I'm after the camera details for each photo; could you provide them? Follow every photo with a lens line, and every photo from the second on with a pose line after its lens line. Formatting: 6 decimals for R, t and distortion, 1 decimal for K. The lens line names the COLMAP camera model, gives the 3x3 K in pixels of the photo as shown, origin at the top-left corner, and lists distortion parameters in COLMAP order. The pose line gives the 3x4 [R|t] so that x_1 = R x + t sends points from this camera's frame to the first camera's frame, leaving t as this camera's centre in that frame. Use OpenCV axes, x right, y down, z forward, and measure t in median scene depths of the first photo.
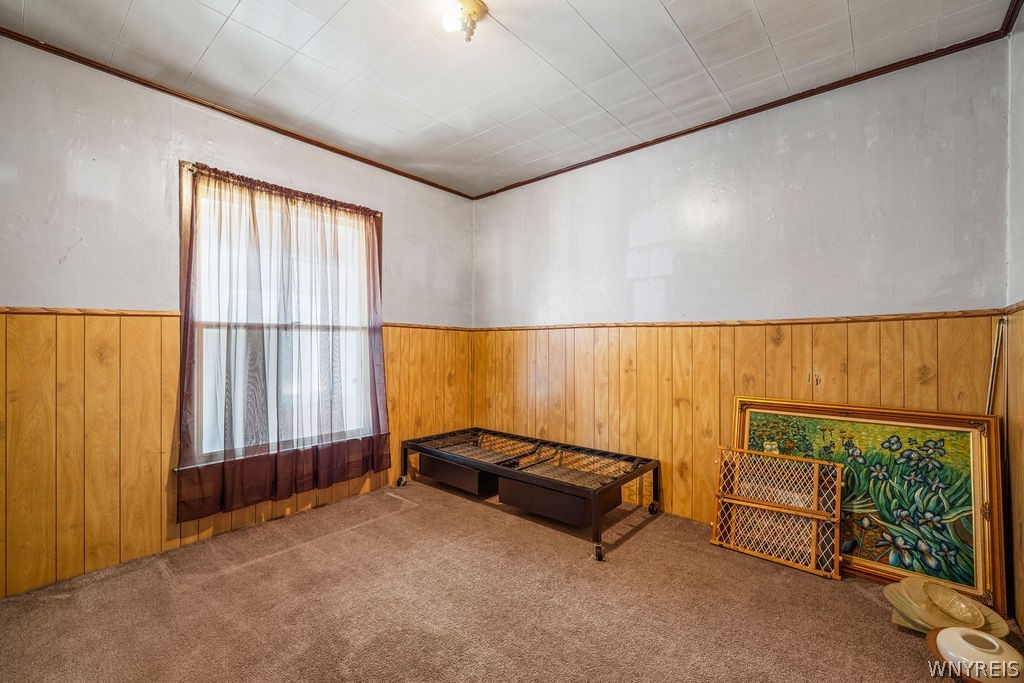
lens RADIAL K [[448.3, 0, 512.0], [0, 448.3, 341.5], [0, 0, 1]] dist [0.001349, -0.000232]
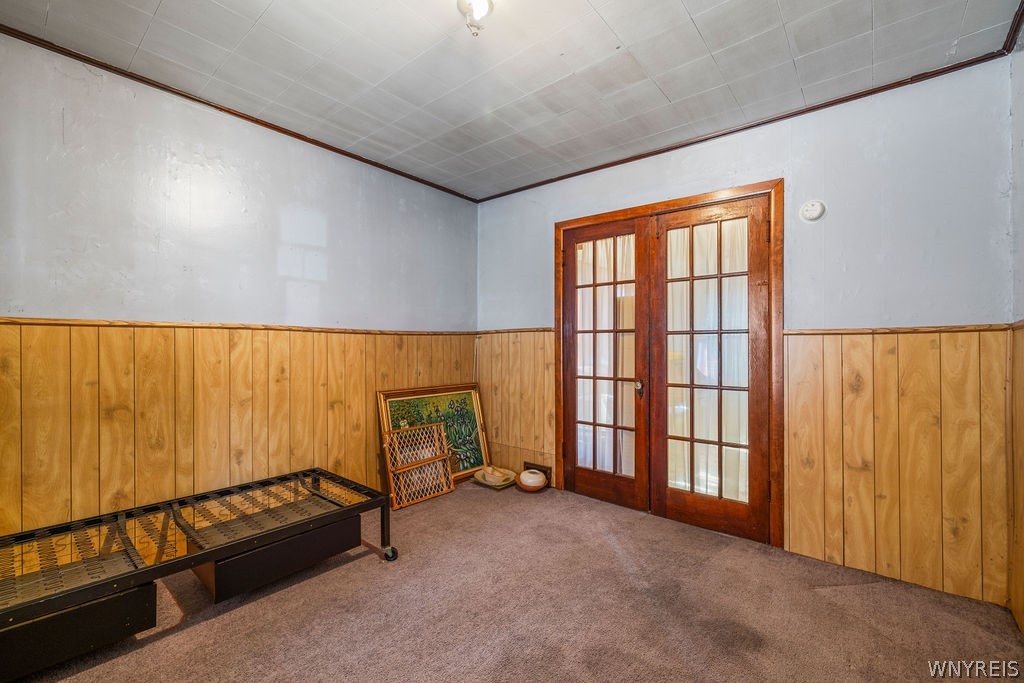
lens RADIAL K [[448.3, 0, 512.0], [0, 448.3, 341.5], [0, 0, 1]] dist [0.001349, -0.000232]
pose [[-0.049101, 0.004356, 0.998784, -0.720234], [-0.010293, 0.999935, -0.004867, -0.012405], [-0.998741, -0.010520, -0.049053, 0.657863]]
